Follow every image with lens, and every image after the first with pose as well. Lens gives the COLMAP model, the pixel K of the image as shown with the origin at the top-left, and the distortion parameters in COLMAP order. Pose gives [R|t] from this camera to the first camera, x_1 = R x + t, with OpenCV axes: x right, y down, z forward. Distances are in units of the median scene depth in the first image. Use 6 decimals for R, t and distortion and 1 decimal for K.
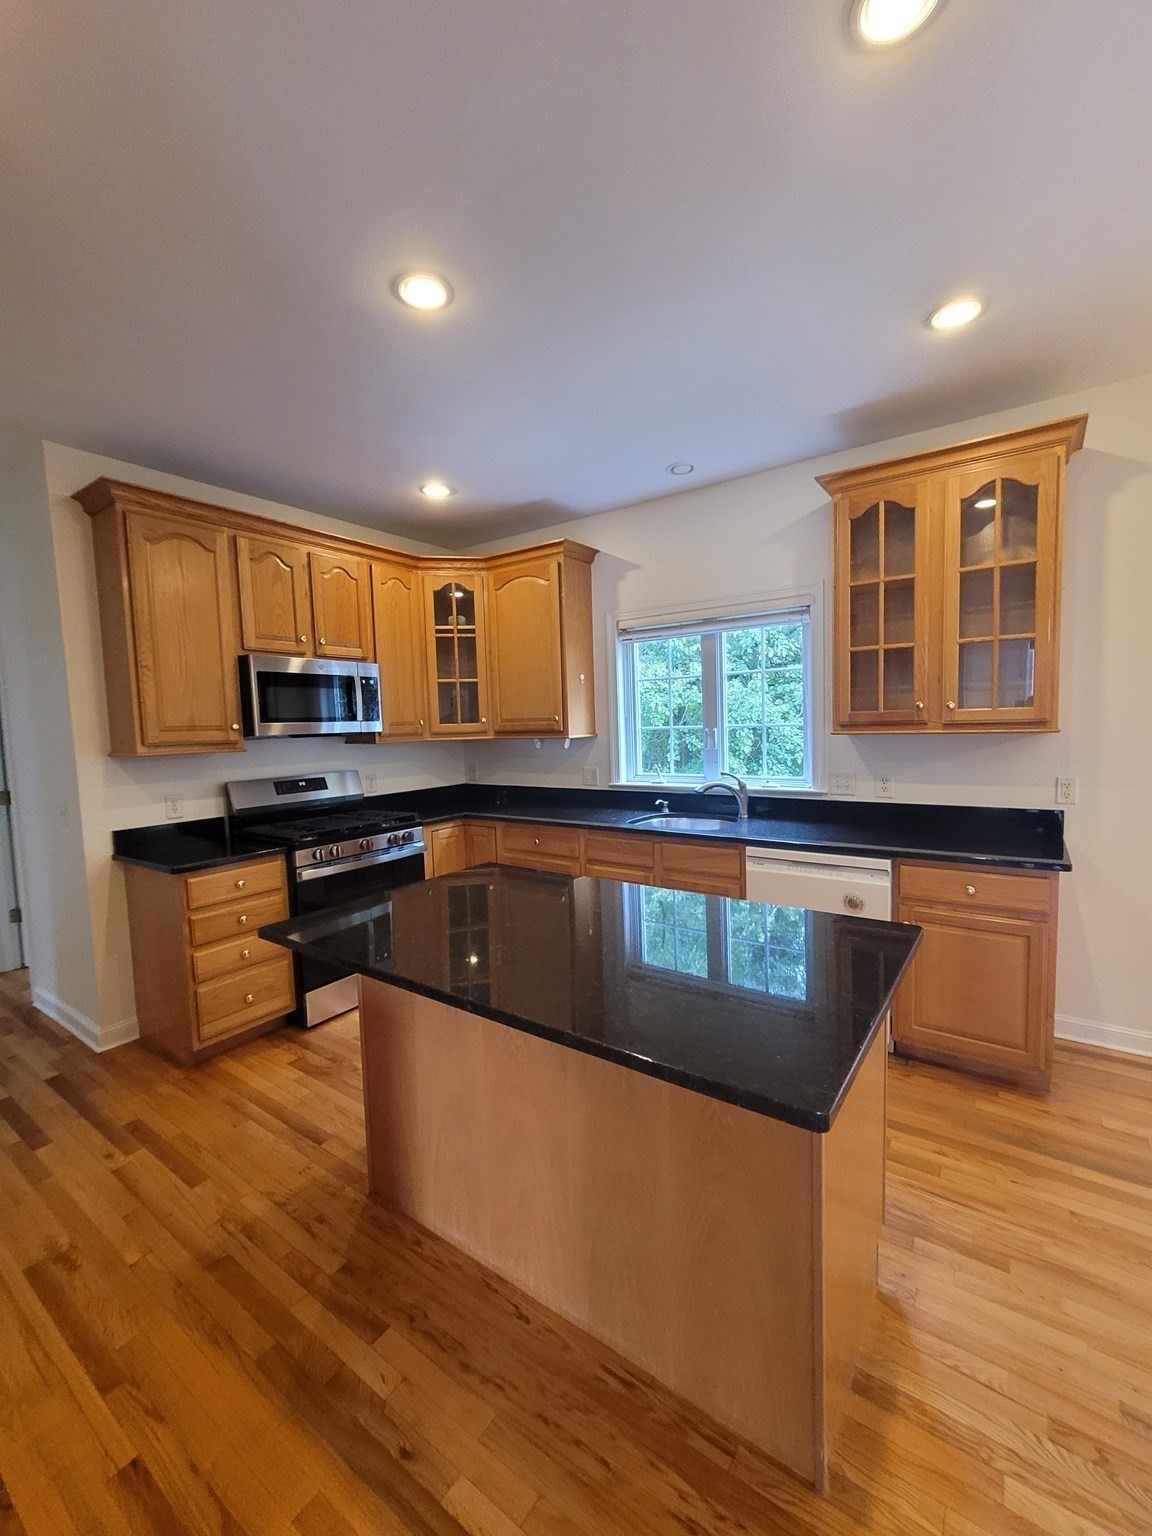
lens RADIAL K [[626.2, 0, 582.6], [0, 626.2, 770.6], [0, 0, 1]] dist [-0.002117, -0.000055]
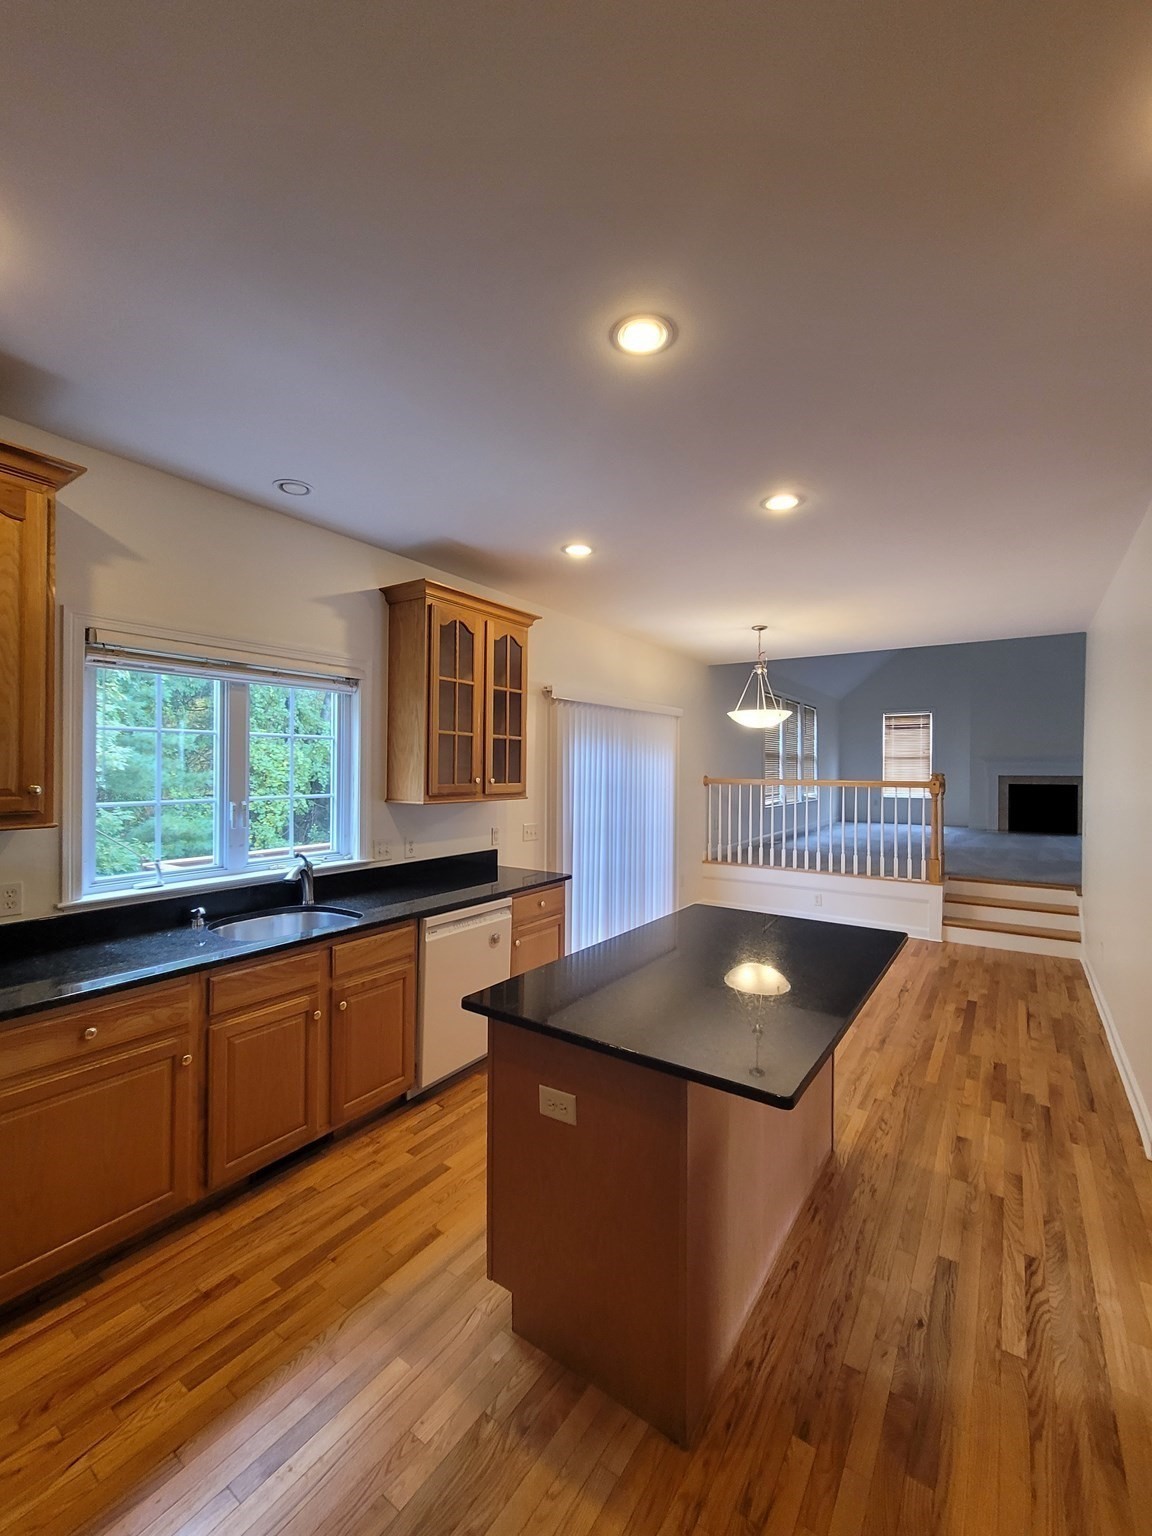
lens RADIAL K [[626.2, 0, 593.1], [0, 626.2, 770.0], [0, 0, 1]] dist [-0.002117, -0.000055]
pose [[-0.022589, 0.025854, 0.999410, -0.734774], [0.072592, 0.997069, -0.024152, -0.070820], [-0.997106, 0.072004, -0.024400, 0.724834]]
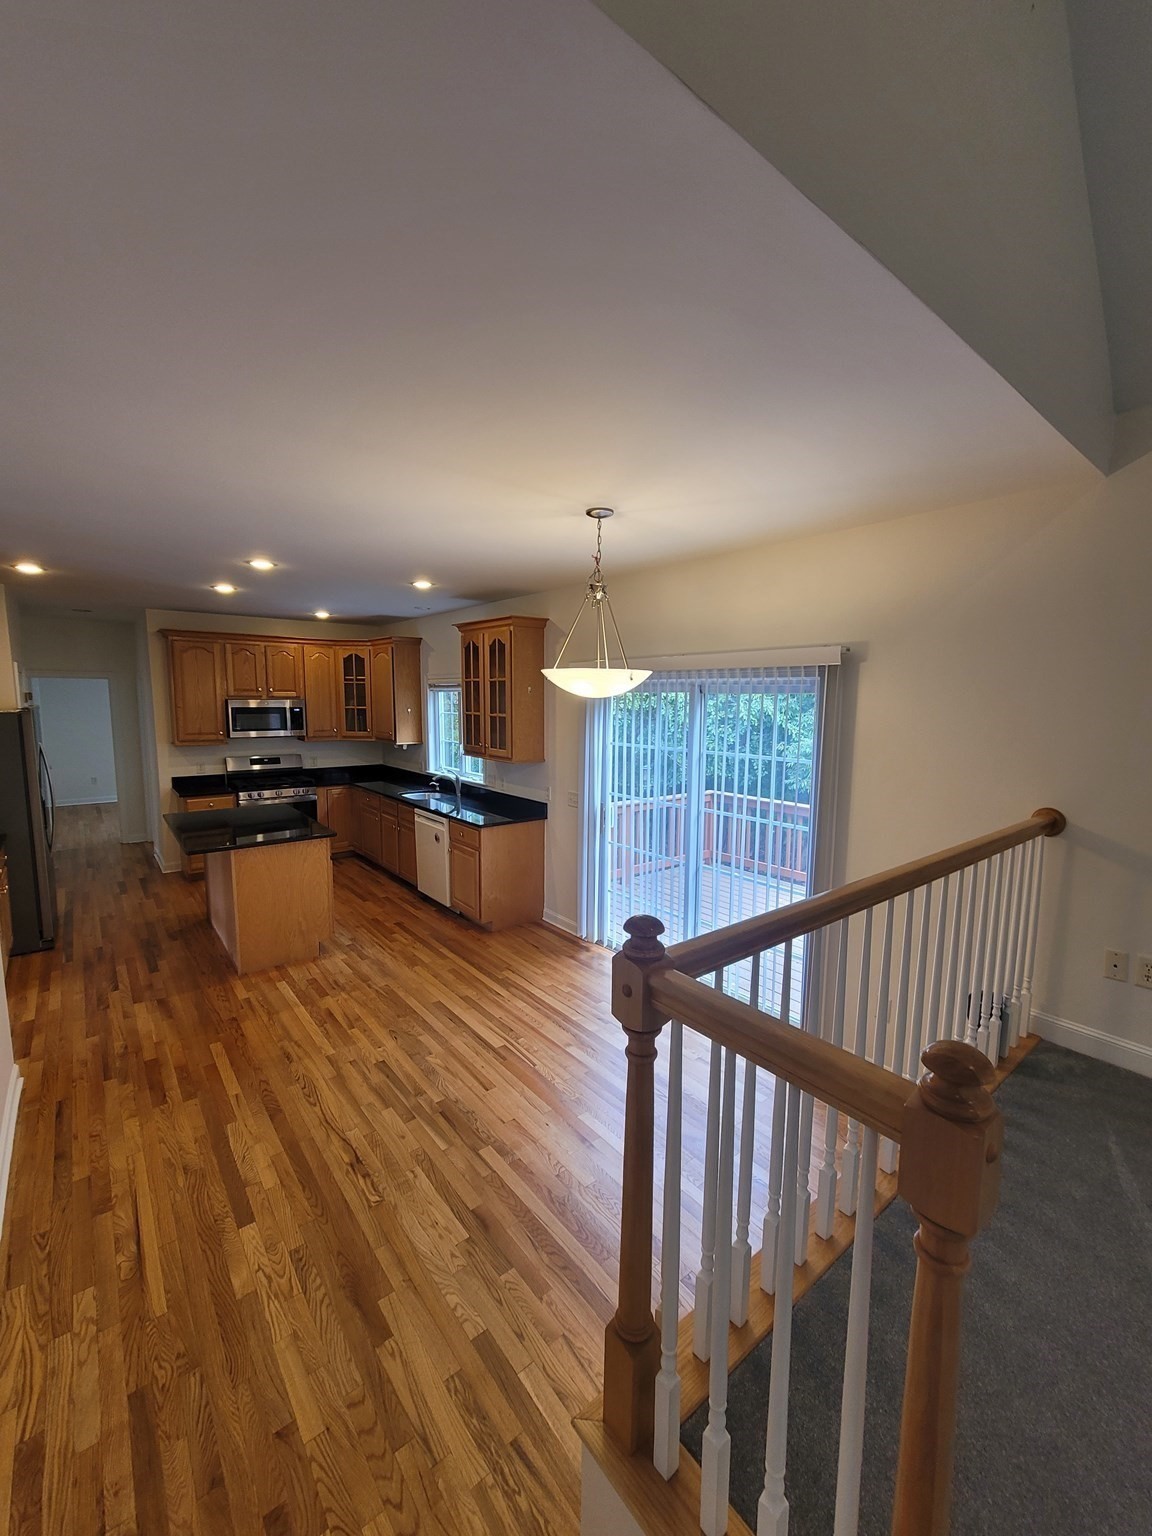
lens RADIAL K [[626.2, 0, 584.9], [0, 626.2, 770.0], [0, 0, 1]] dist [-0.002117, -0.000055]
pose [[0.960781, 0.071601, -0.267907, 1.284128], [-0.060969, 0.996994, 0.047807, -0.127962], [0.270524, -0.029598, 0.962258, -0.766252]]
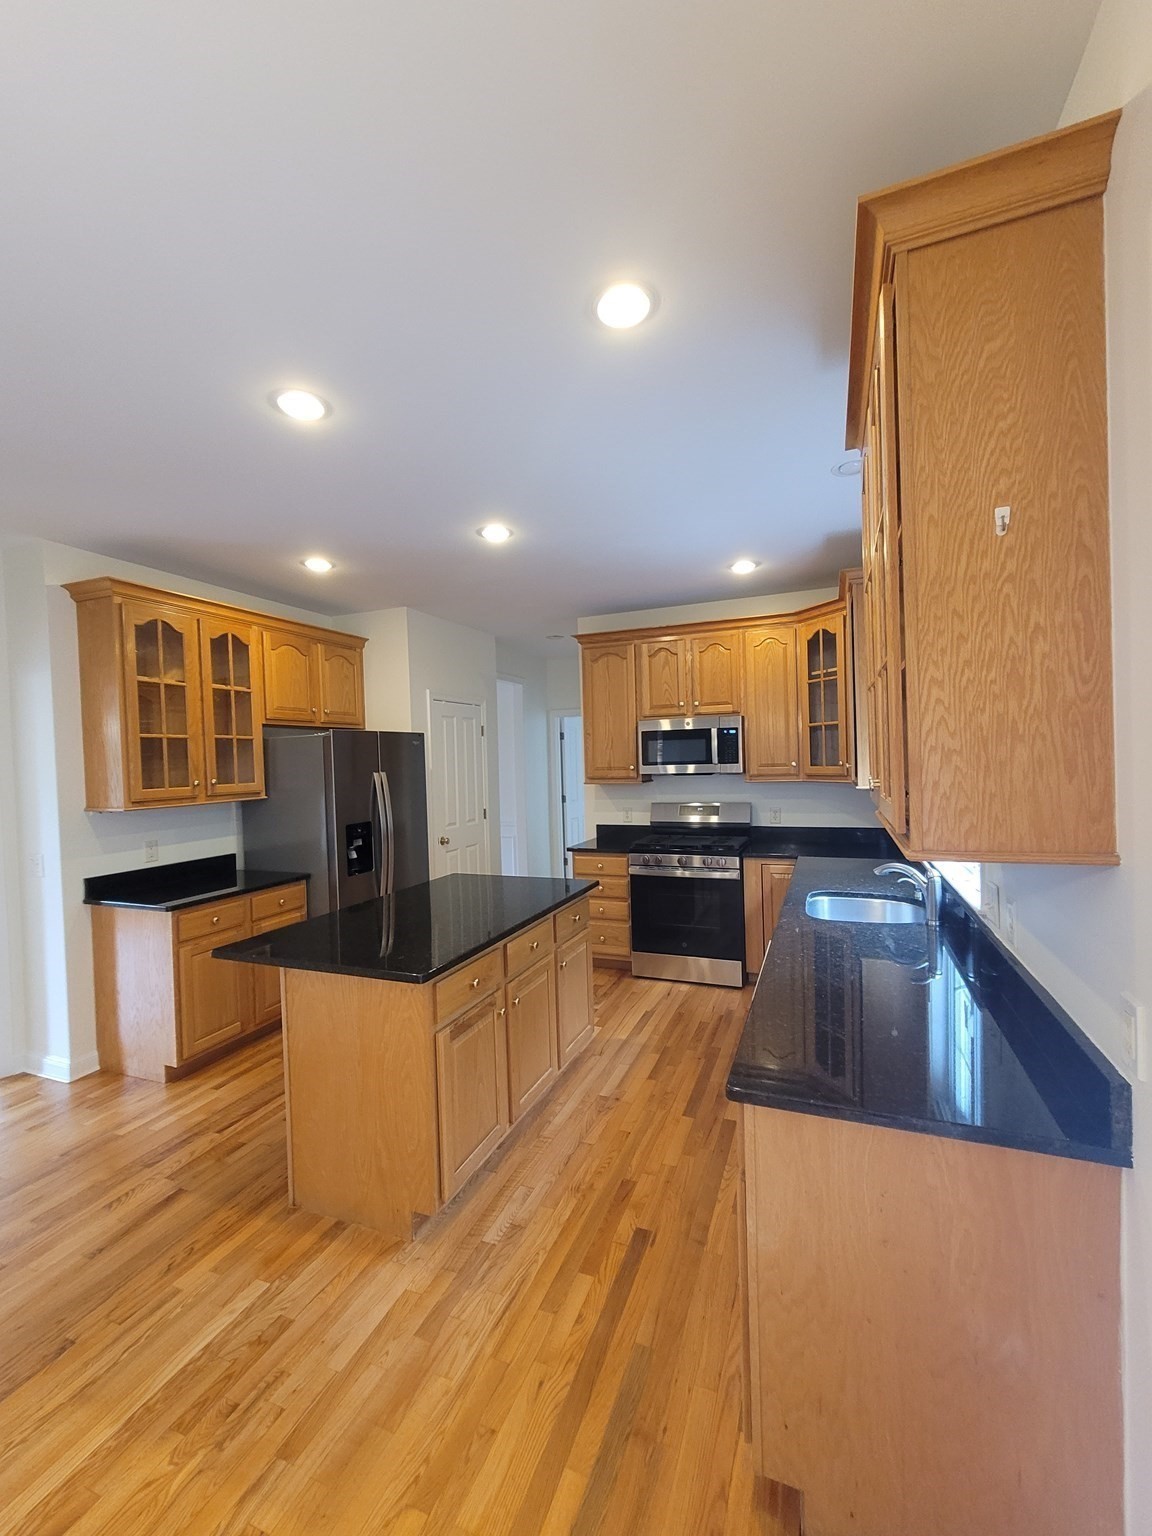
lens RADIAL K [[626.2, 0, 590.1], [0, 626.2, 769.7], [0, 0, 1]] dist [-0.002117, -0.000055]
pose [[0.243972, 0.039568, -0.968975, 0.962563], [-0.057442, 0.998003, 0.026290, -0.104527], [0.968080, 0.049246, 0.245757, 0.543795]]
